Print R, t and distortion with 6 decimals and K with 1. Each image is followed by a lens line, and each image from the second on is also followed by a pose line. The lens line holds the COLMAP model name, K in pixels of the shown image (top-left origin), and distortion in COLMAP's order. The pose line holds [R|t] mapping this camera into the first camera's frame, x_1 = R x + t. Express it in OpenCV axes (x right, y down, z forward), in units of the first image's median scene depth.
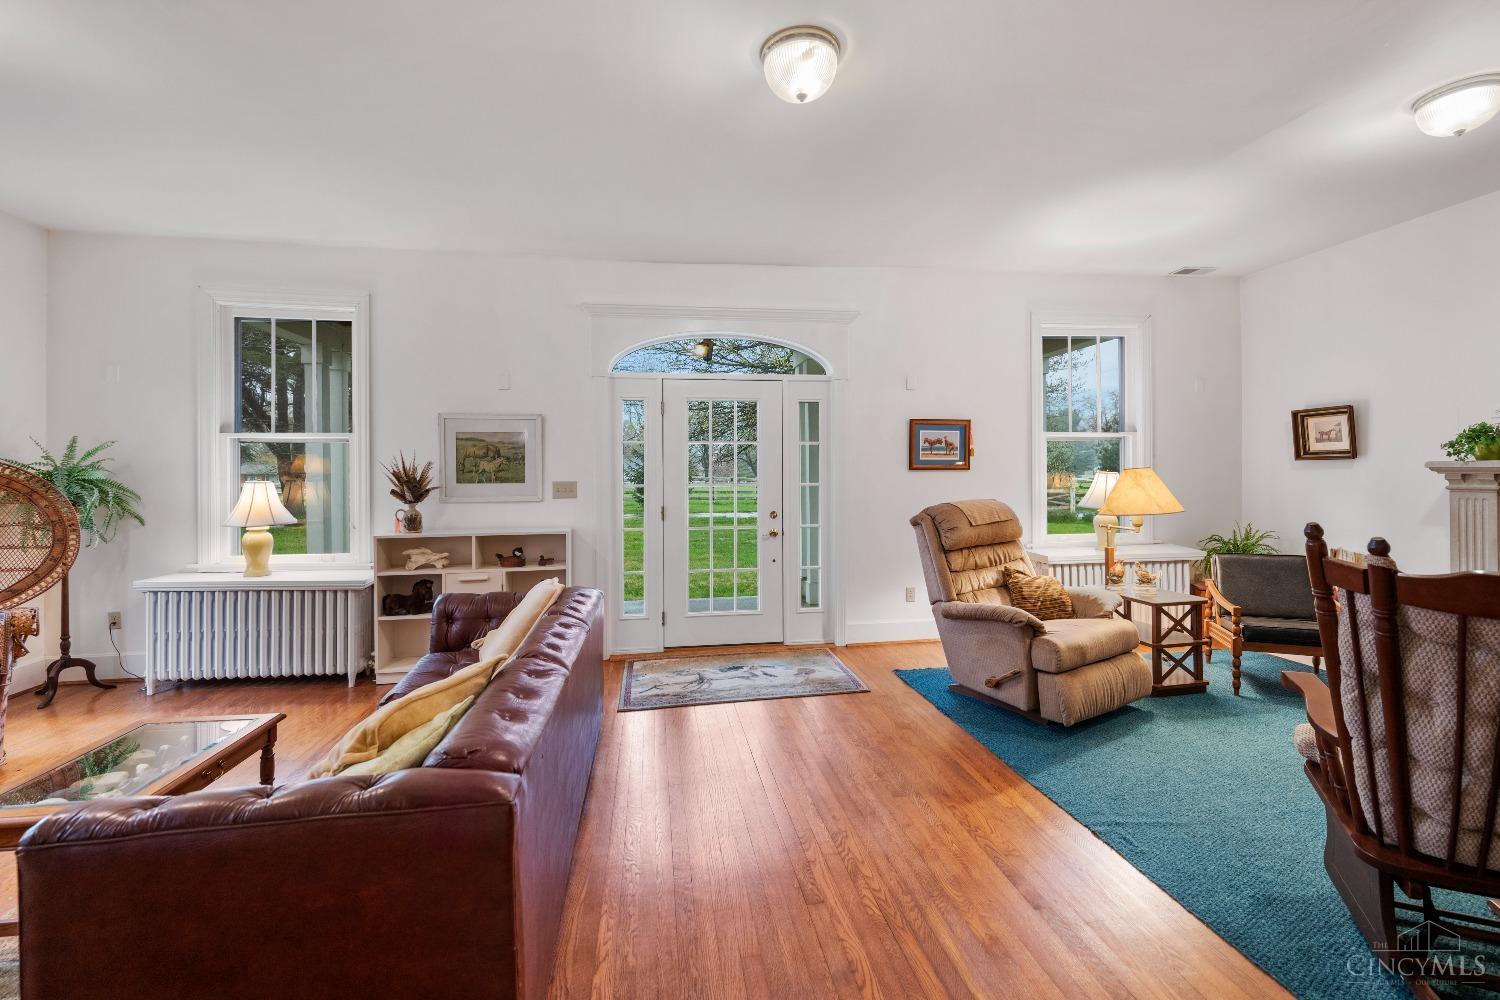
lens RADIAL K [[668.2, 0, 754.5], [0, 668.2, 470.1], [0, 0, 1]] dist [0.004425, 0.000372]
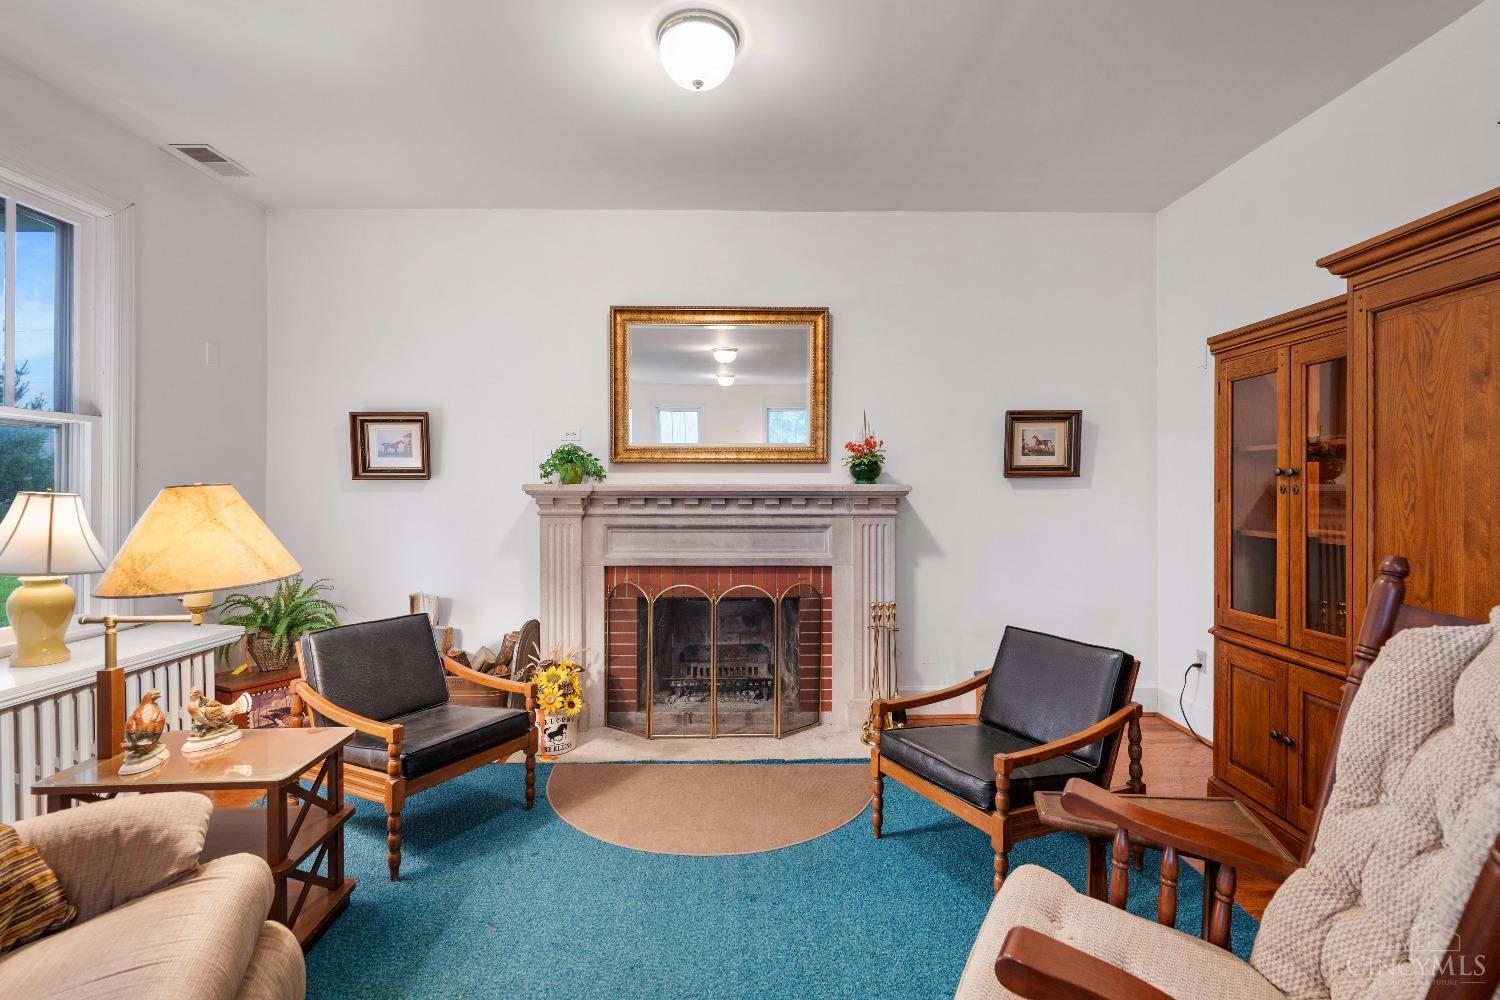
lens RADIAL K [[668.2, 0, 745.6], [0, 668.2, 488.7], [0, 0, 1]] dist [0.004425, 0.000372]
pose [[0.141981, 0.013402, 0.989779, 0.148554], [-0.006486, 0.999899, -0.012608, 0.002217], [-0.989848, -0.004630, 0.142054, 0.499170]]
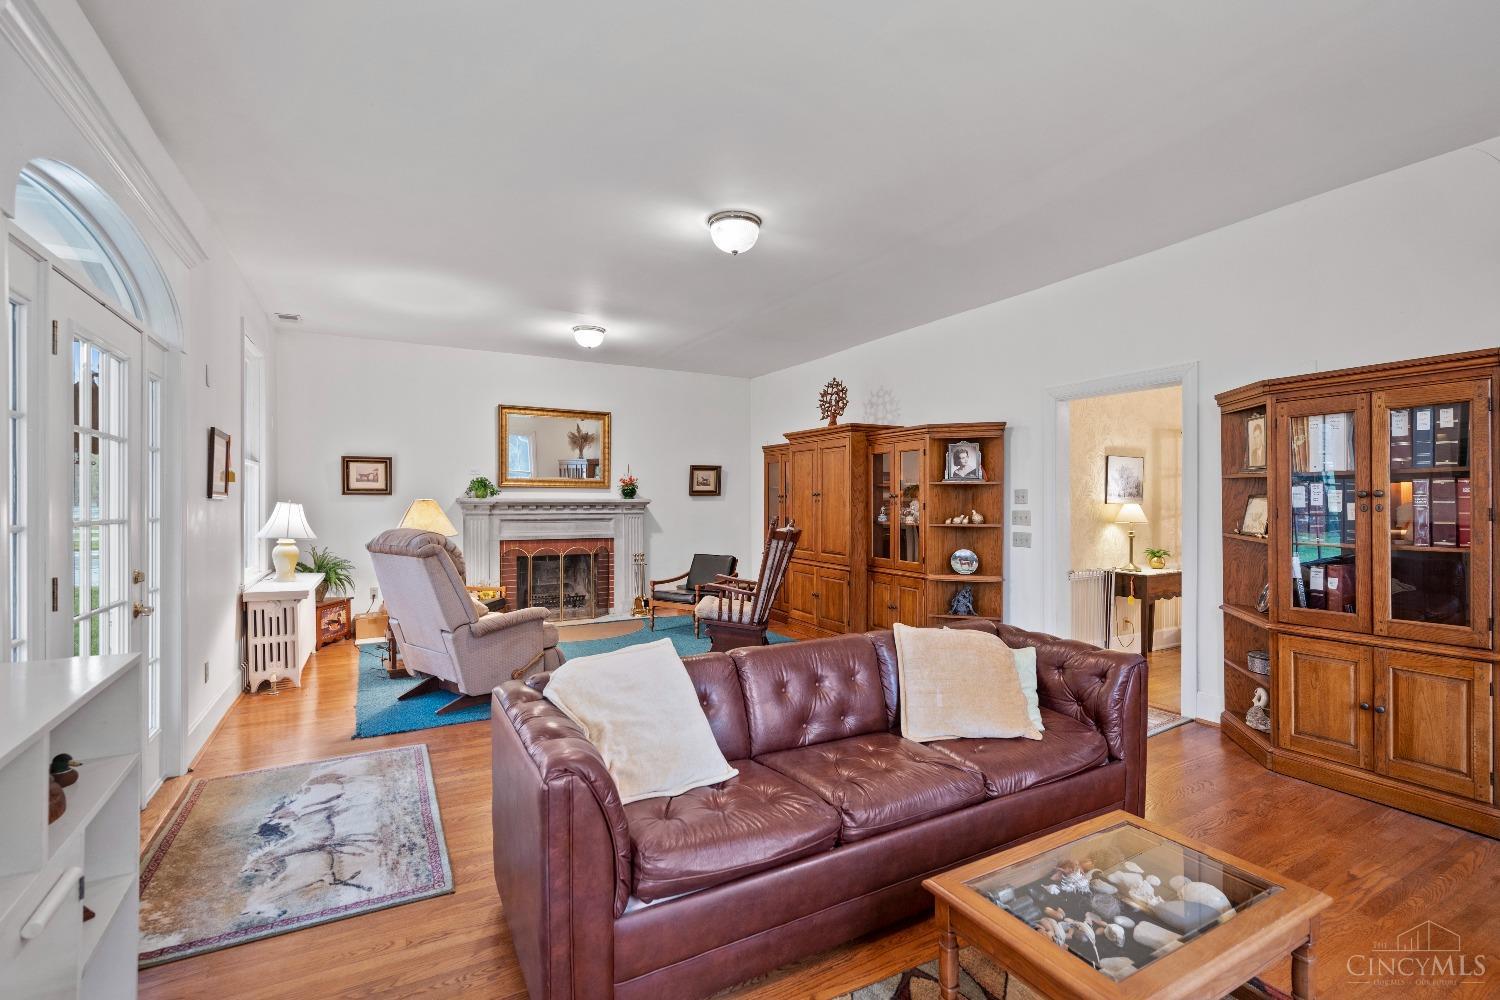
lens RADIAL K [[668.2, 0, 749.2], [0, 668.2, 502.8], [0, 0, 1]] dist [0.004425, 0.000372]
pose [[-0.349244, 0.013960, 0.936928, -0.701765], [0.000403, 0.999891, -0.014748, 0.020759], [-0.937032, -0.004773, -0.349212, 0.768368]]
